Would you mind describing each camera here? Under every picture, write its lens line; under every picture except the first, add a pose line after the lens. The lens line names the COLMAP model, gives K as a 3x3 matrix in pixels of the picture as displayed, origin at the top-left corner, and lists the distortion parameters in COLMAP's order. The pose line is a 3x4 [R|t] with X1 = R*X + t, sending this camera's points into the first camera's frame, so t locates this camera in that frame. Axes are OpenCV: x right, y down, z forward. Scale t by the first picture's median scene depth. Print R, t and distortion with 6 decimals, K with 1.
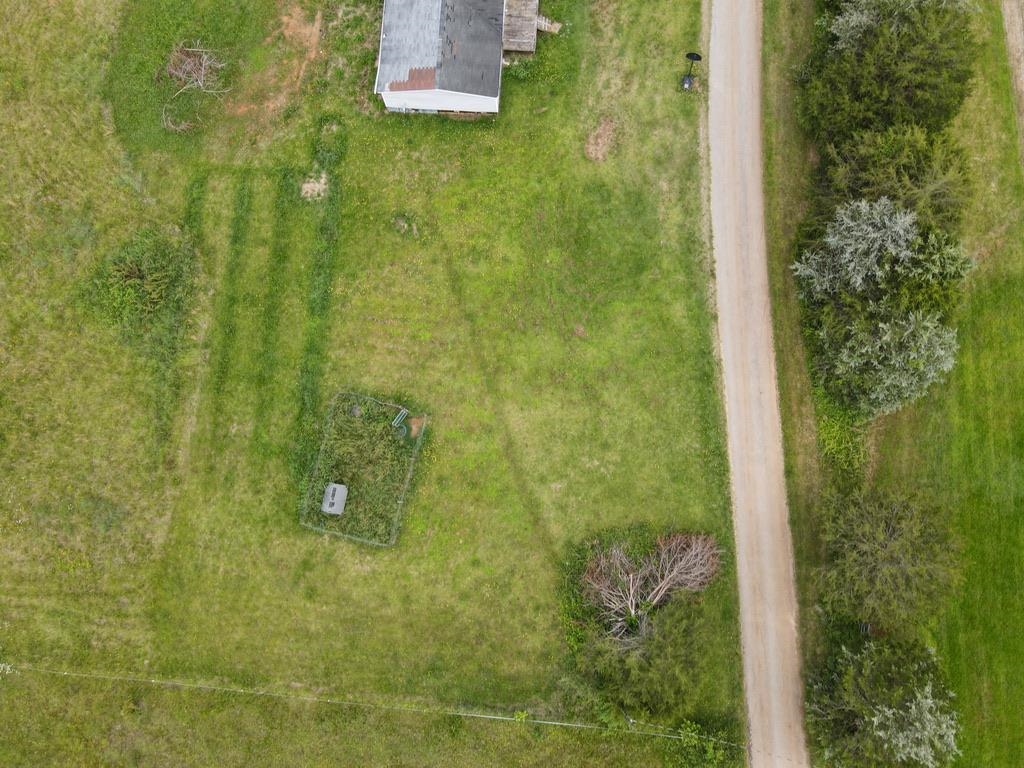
lens RADIAL K [[760.1, 0, 518.3], [0, 760.1, 380.6], [0, 0, 1]] dist [-0.001680, 0.020765]
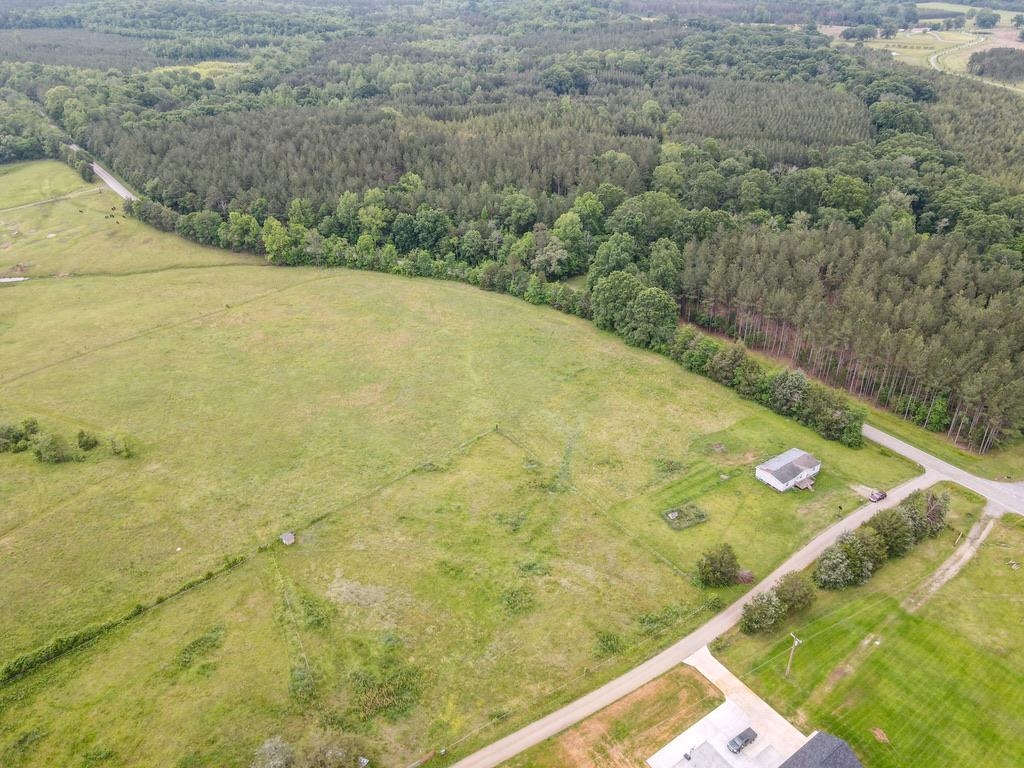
lens RADIAL K [[753.1, 0, 514.0], [0, 753.1, 383.4], [0, 0, 1]] dist [0.002872, 0.019991]
pose [[0.617221, 0.409445, -0.671858, 1.319450], [-0.778151, 0.443864, -0.444370, 1.892717], [0.116268, 0.797082, 0.592573, -1.553123]]
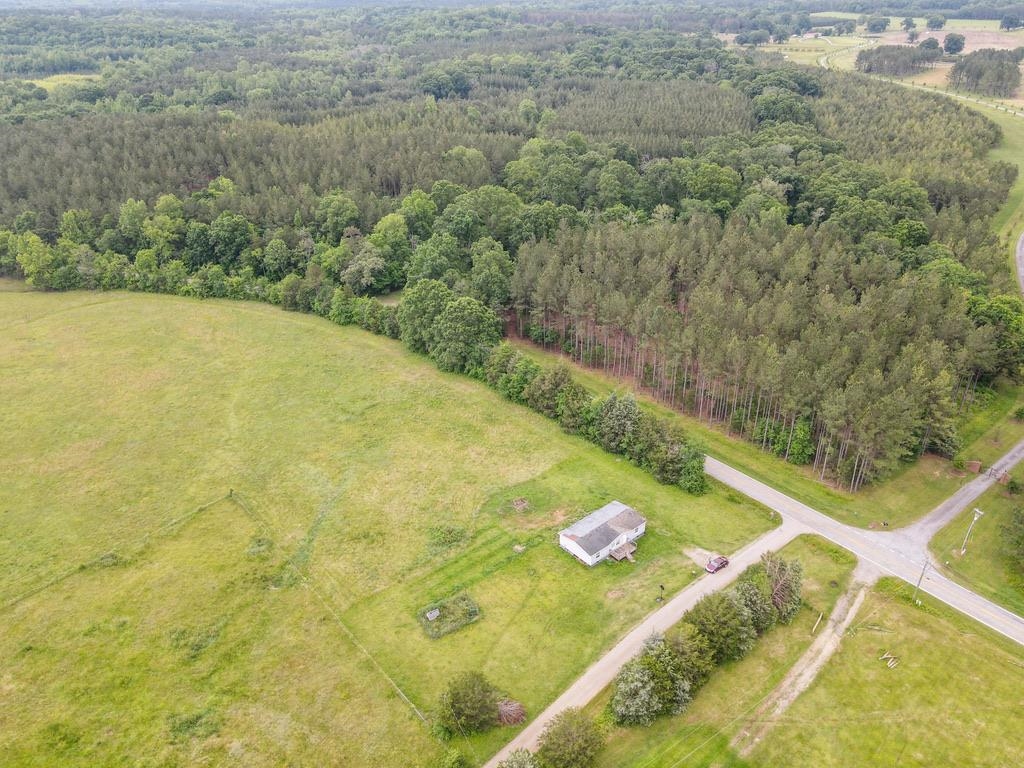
lens RADIAL K [[753.1, 0, 514.0], [0, 753.1, 383.4], [0, 0, 1]] dist [0.002872, 0.019991]
pose [[0.689215, 0.359233, -0.629233, 1.151603], [-0.716077, 0.470185, -0.515906, 0.829871], [0.110525, 0.806150, 0.581297, -0.960032]]
